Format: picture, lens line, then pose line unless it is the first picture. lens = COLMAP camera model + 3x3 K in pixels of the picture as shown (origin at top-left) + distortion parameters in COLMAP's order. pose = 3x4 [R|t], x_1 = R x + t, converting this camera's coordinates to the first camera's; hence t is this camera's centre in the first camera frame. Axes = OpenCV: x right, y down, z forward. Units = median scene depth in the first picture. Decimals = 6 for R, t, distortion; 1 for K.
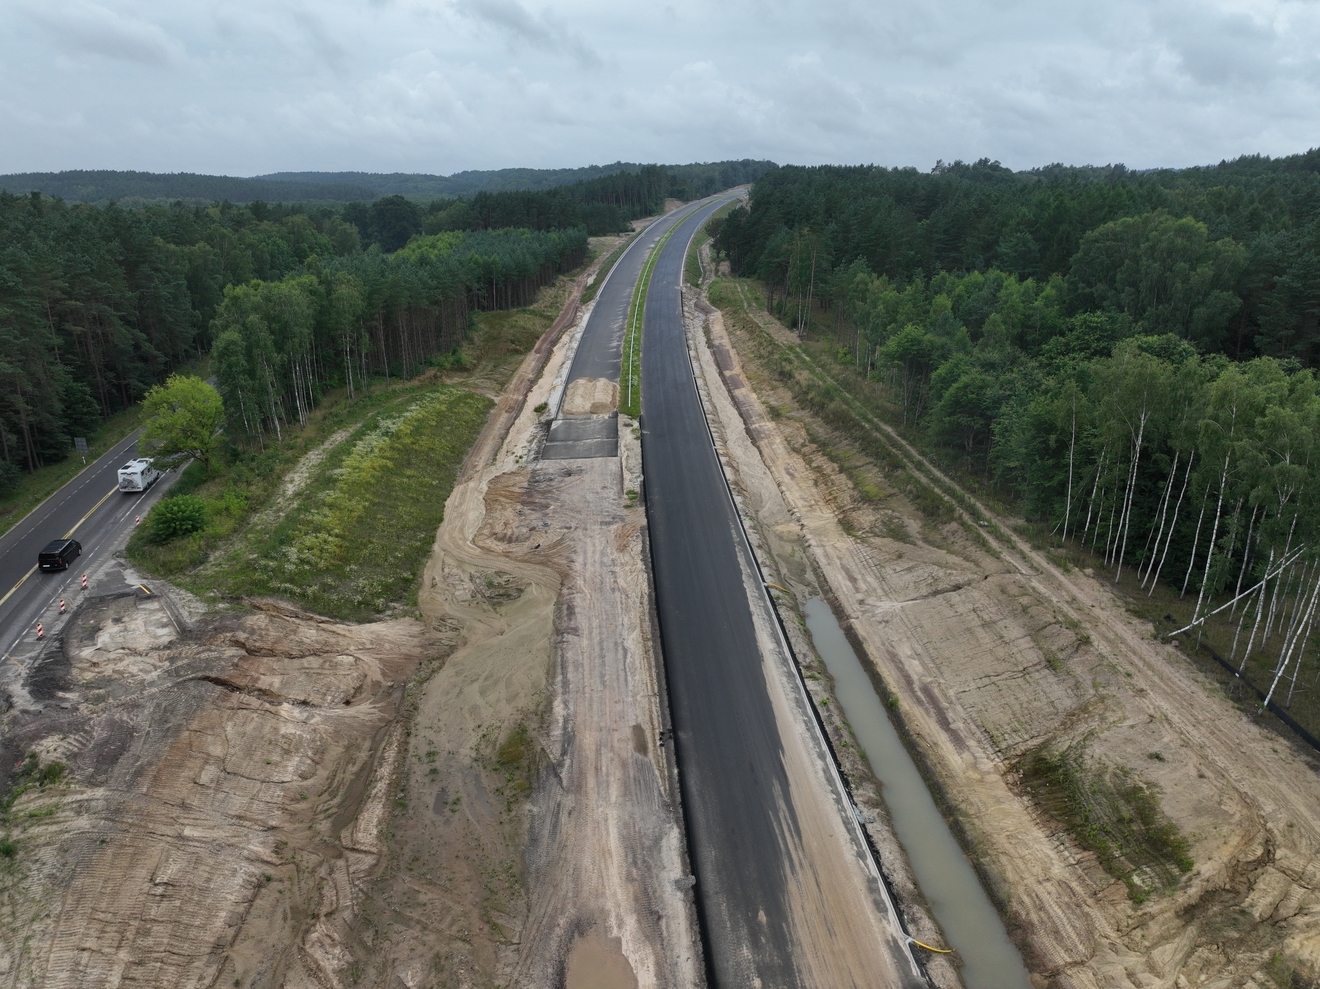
lens RADIAL K [[906.9, 0, 660.0], [0, 906.9, 494.5], [0, 0, 1]] dist [0.009410, 0.002806]
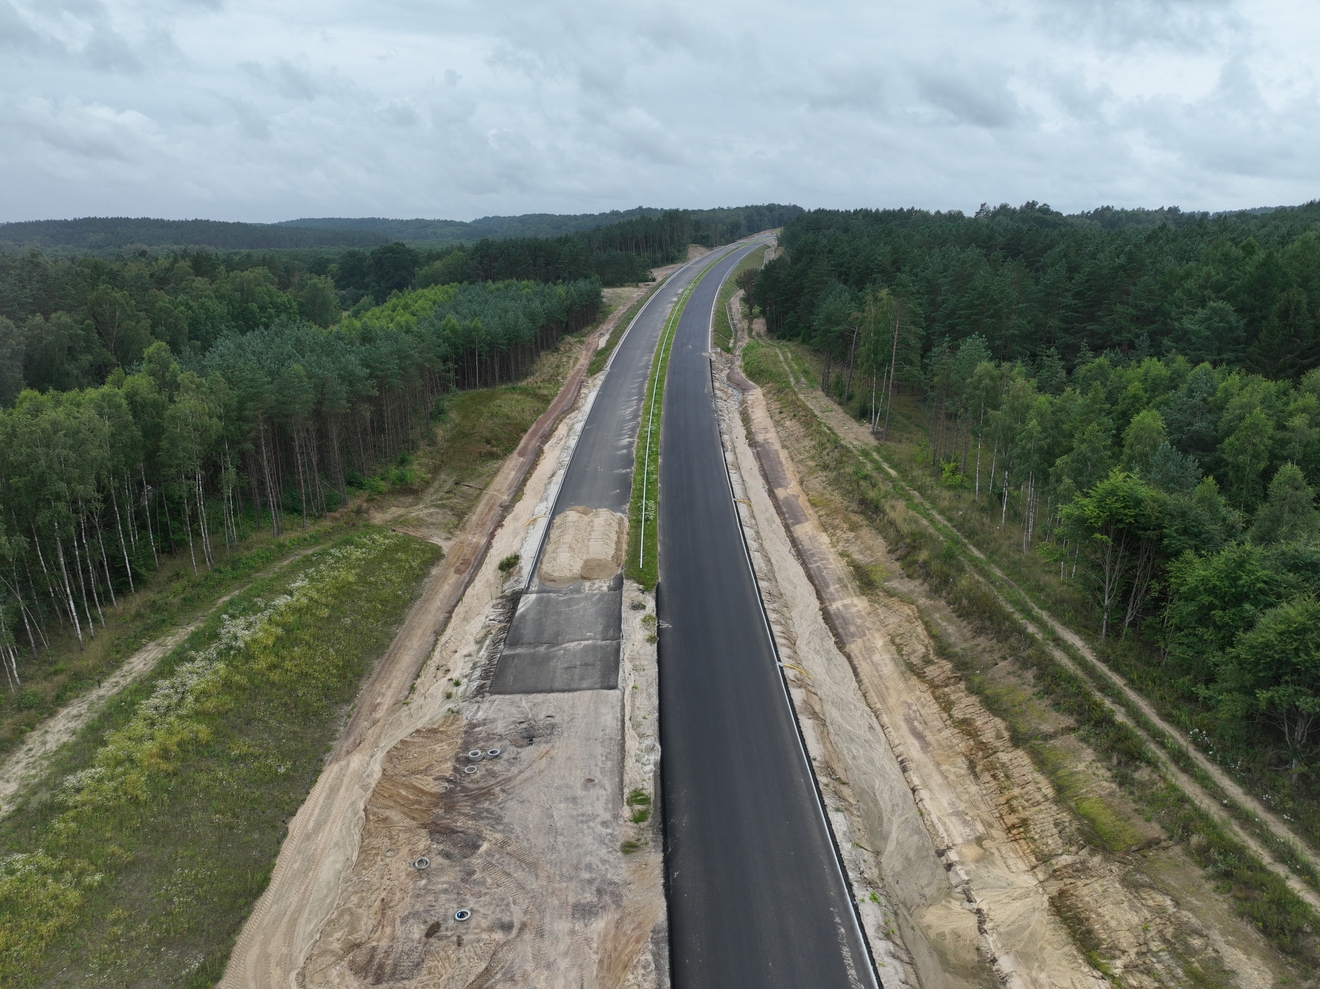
lens RADIAL K [[910.9, 0, 660.0], [0, 910.9, 494.5], [0, 0, 1]] dist [0.007715, 0.000551]
pose [[0.999732, 0.003751, -0.022851, -0.003852], [-0.004794, 0.998941, -0.045763, -0.091296], [0.022656, 0.045861, 0.998691, 0.259370]]
